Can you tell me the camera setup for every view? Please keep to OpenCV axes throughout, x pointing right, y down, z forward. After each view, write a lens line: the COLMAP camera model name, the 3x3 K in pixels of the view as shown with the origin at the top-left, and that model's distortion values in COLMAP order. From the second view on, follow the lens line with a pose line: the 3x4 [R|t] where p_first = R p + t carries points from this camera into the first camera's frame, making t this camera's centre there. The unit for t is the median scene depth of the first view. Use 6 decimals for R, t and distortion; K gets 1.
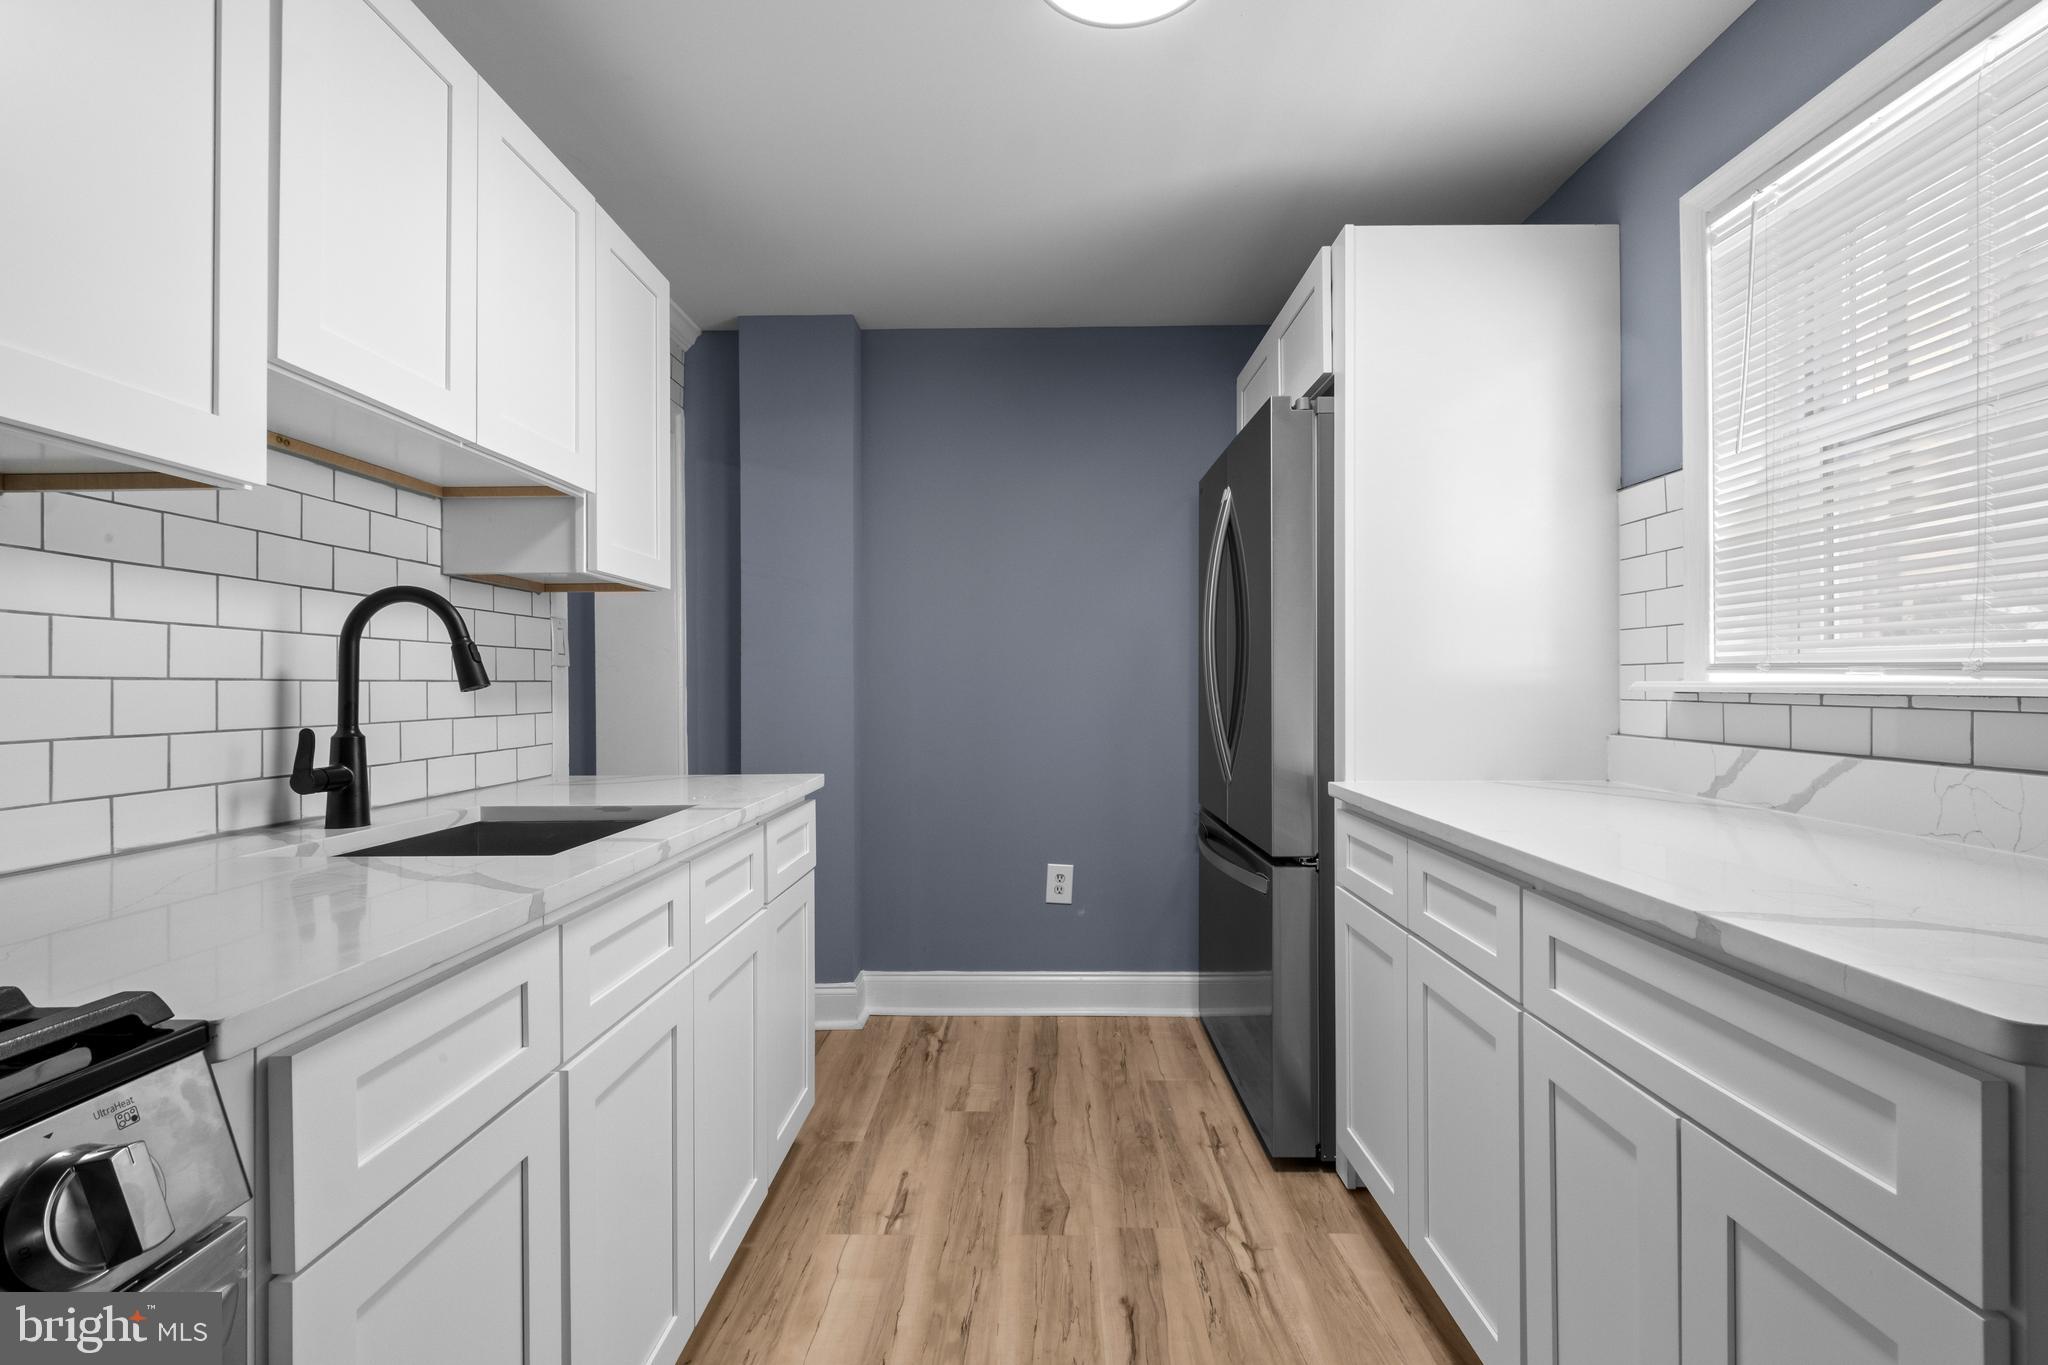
lens RADIAL K [[908.2, 0, 1028.7], [0, 908.2, 678.8], [0, 0, 1]] dist [0.009374, -0.007691]
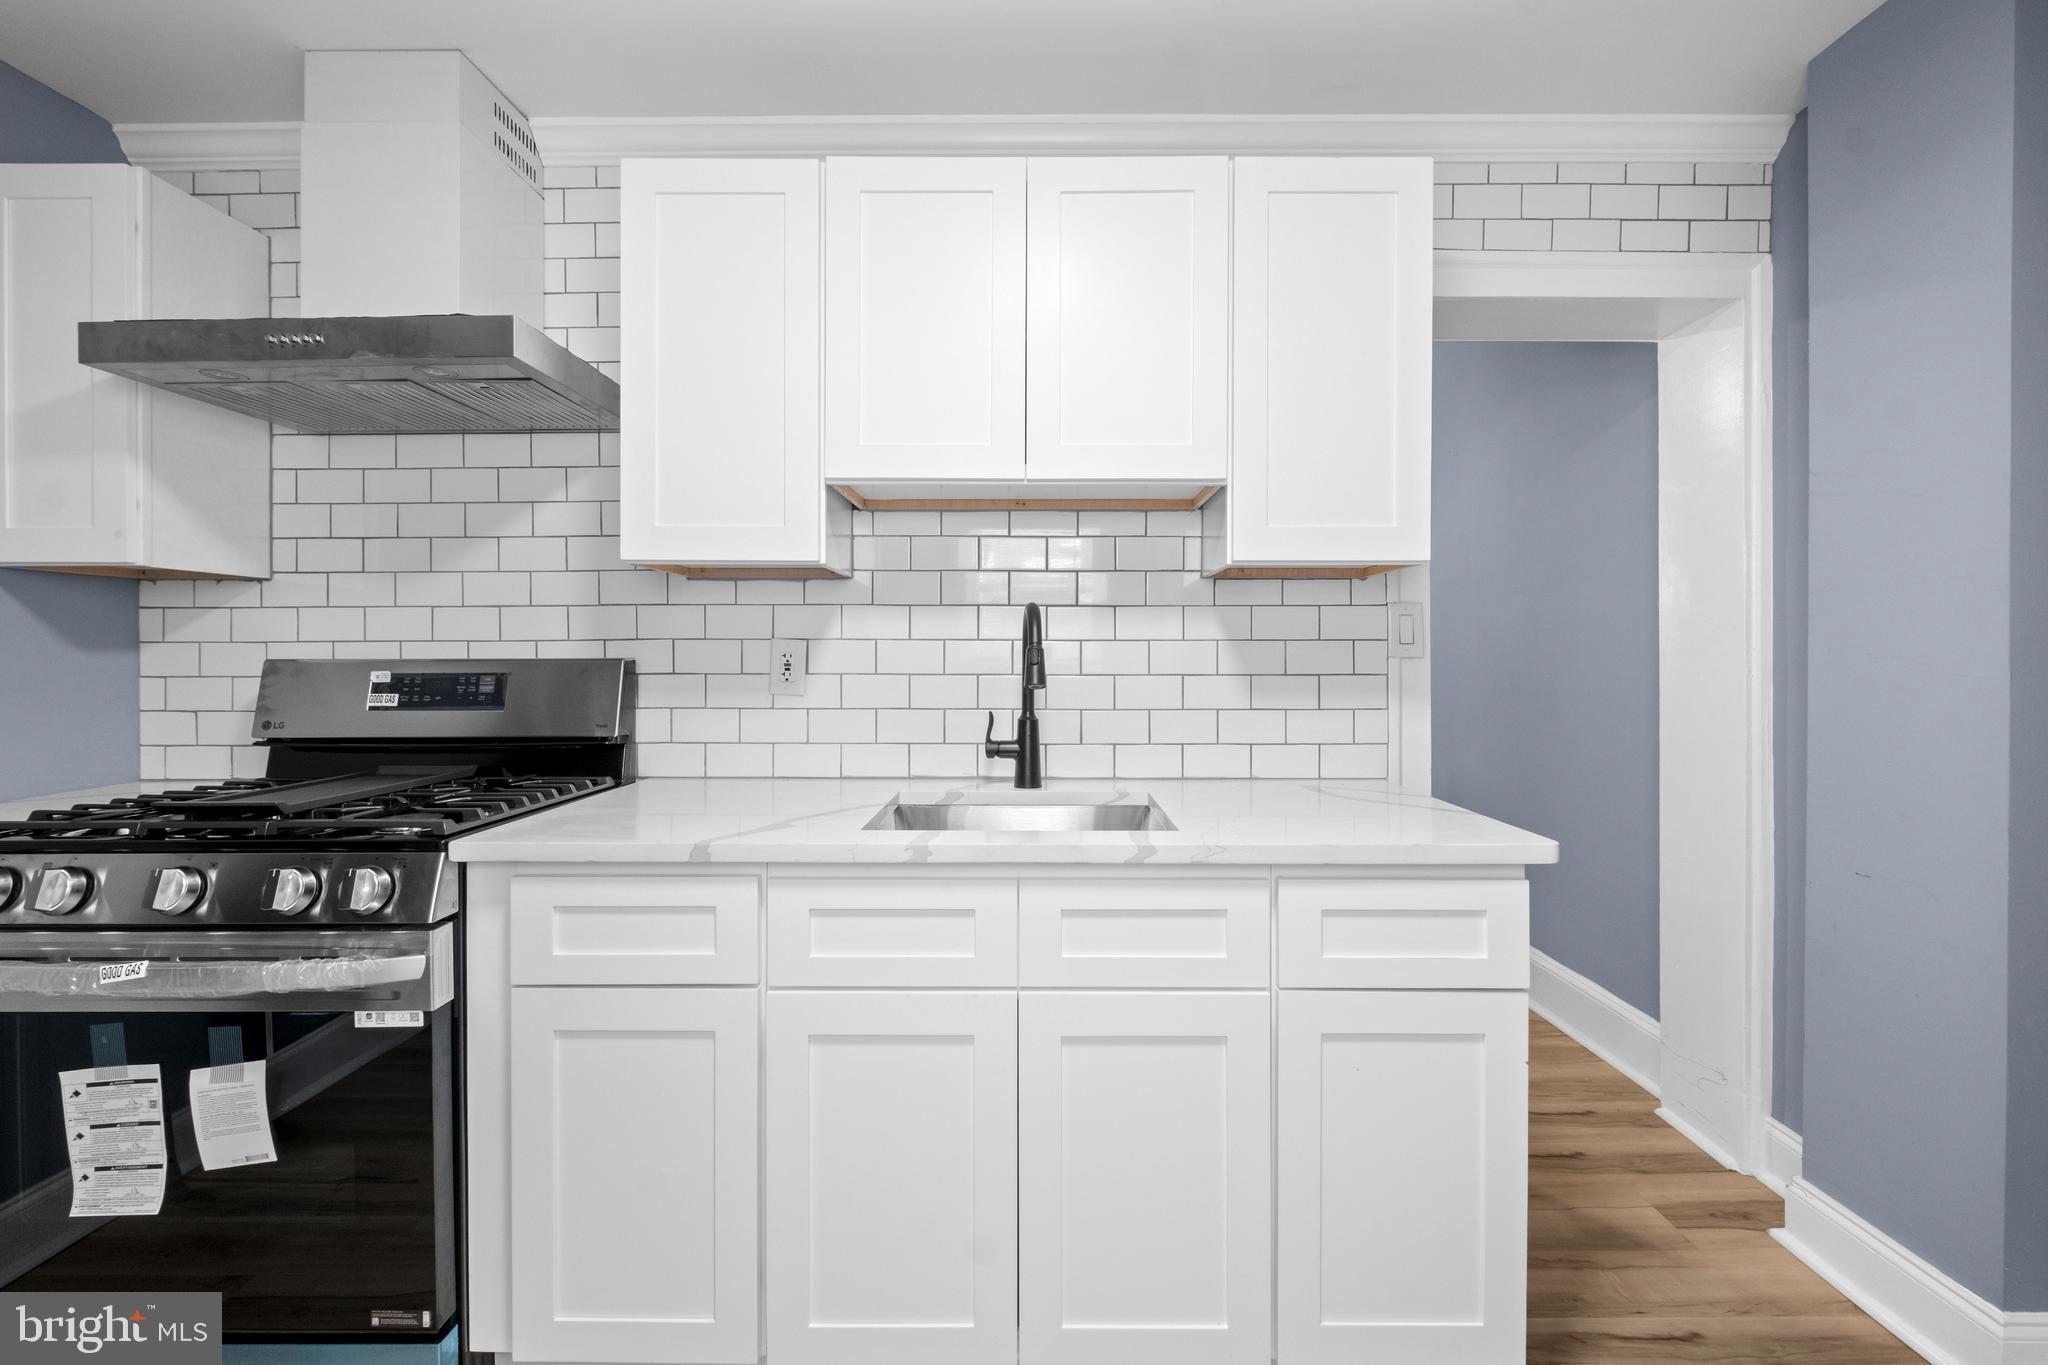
lens RADIAL K [[889.1, 0, 1023.2], [0, 889.1, 666.5], [0, 0, 1]] dist [0.000768, -0.000792]
pose [[0.007544, 0.017447, -0.999819, 0.445850], [0.005825, 0.999830, 0.017491, -0.029339], [0.999955, -0.005956, 0.007441, 0.812392]]
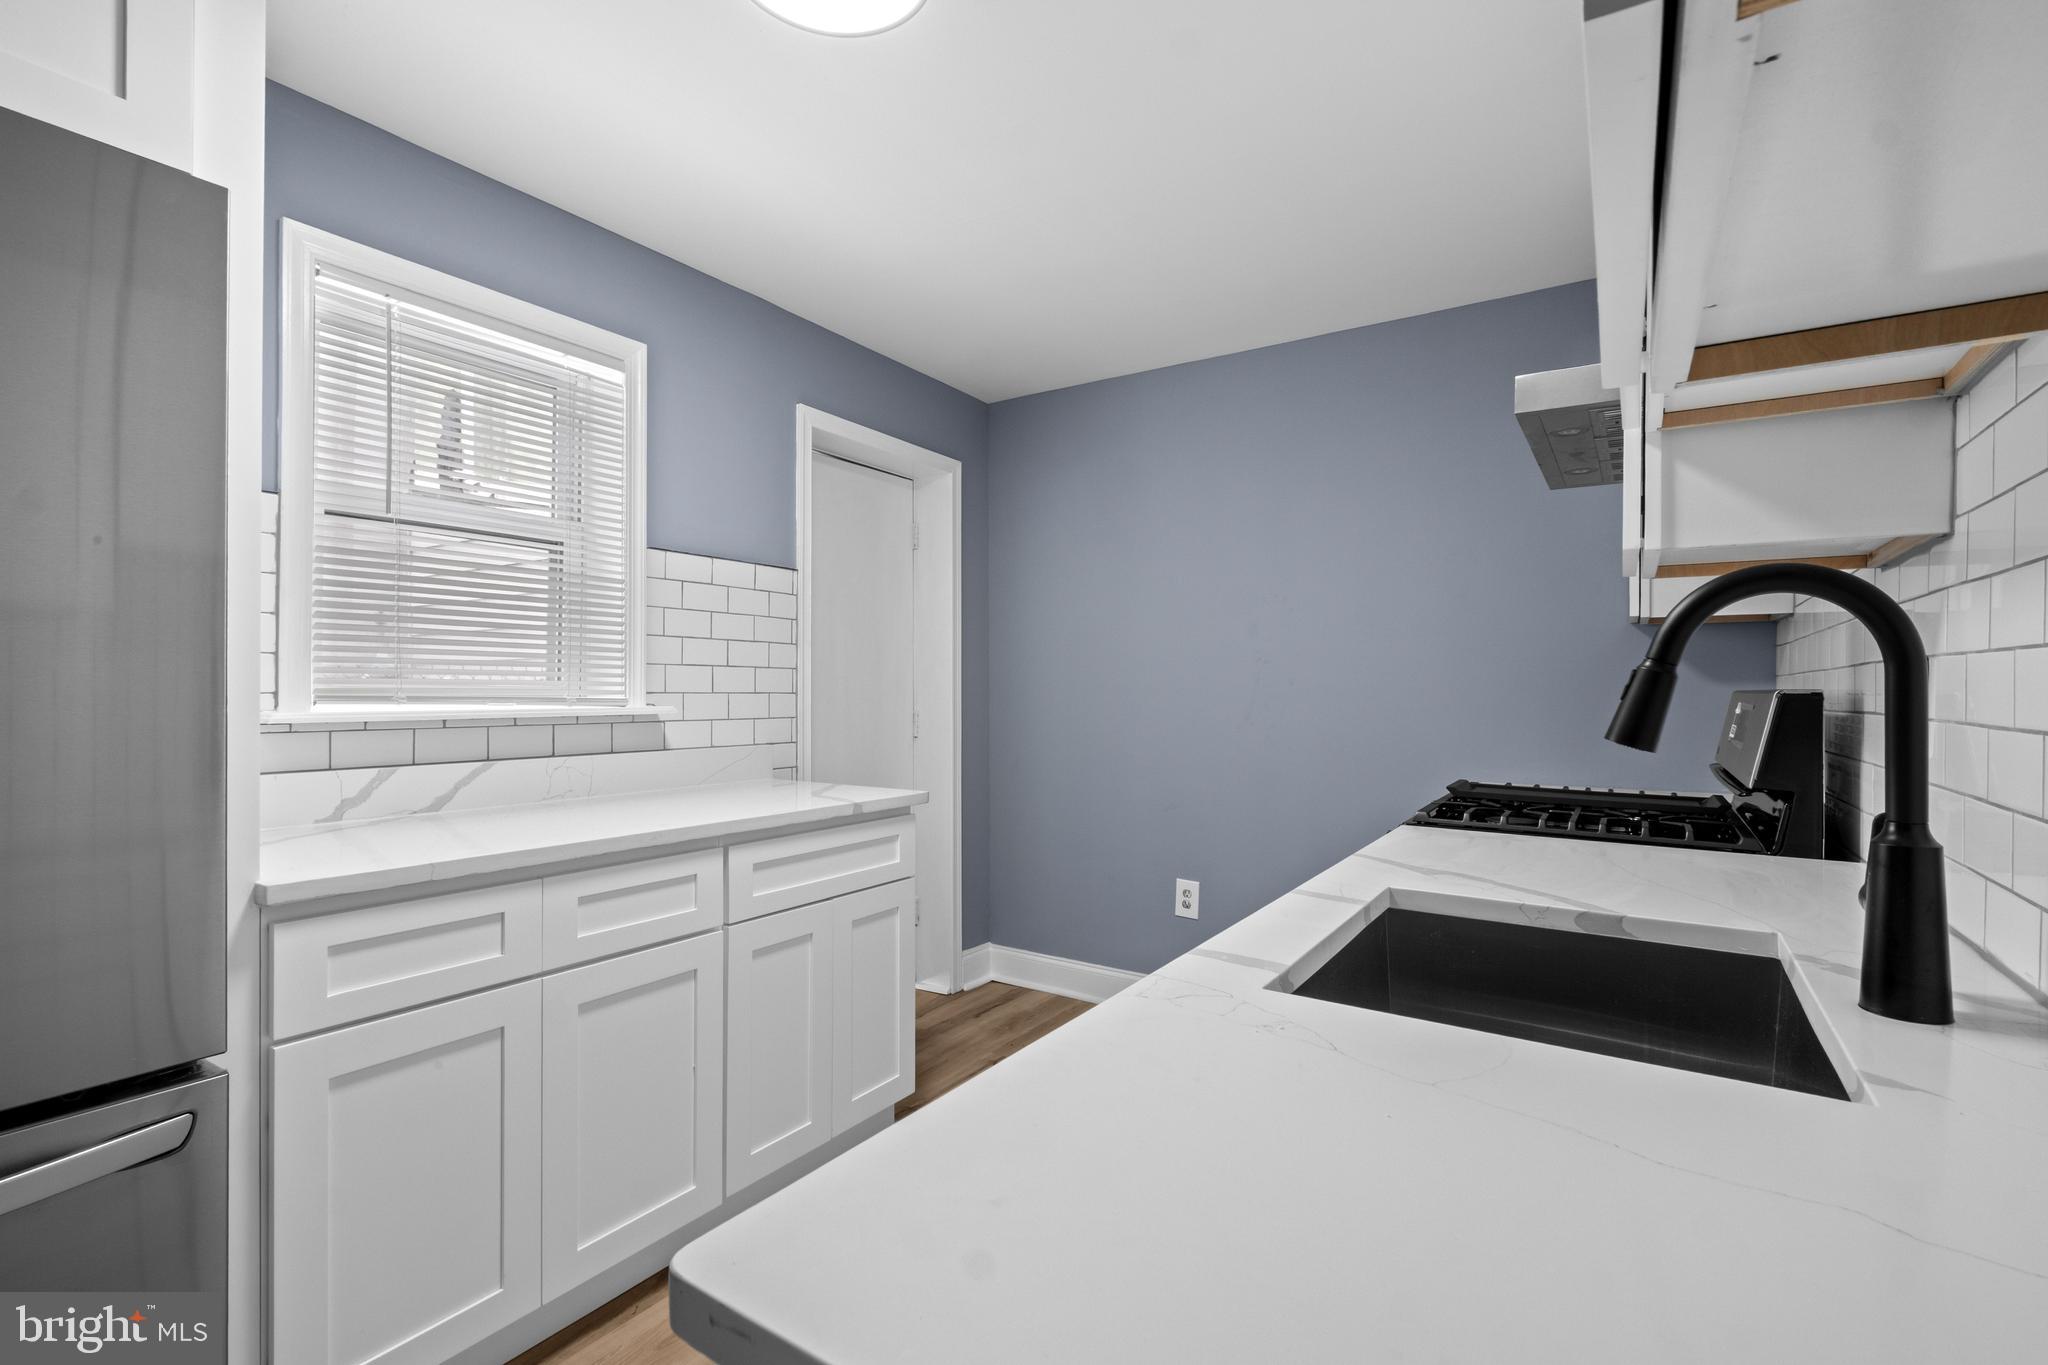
lens RADIAL K [[908.5, 0, 1035.0], [0, 908.5, 690.5], [0, 0, 1]] dist [0.002552, -0.000524]
pose [[-0.846507, 0.001564, 0.532375, -0.493466], [-0.001285, 0.999987, -0.004980, -0.017185], [-0.532376, -0.004900, -0.846494, 1.418962]]
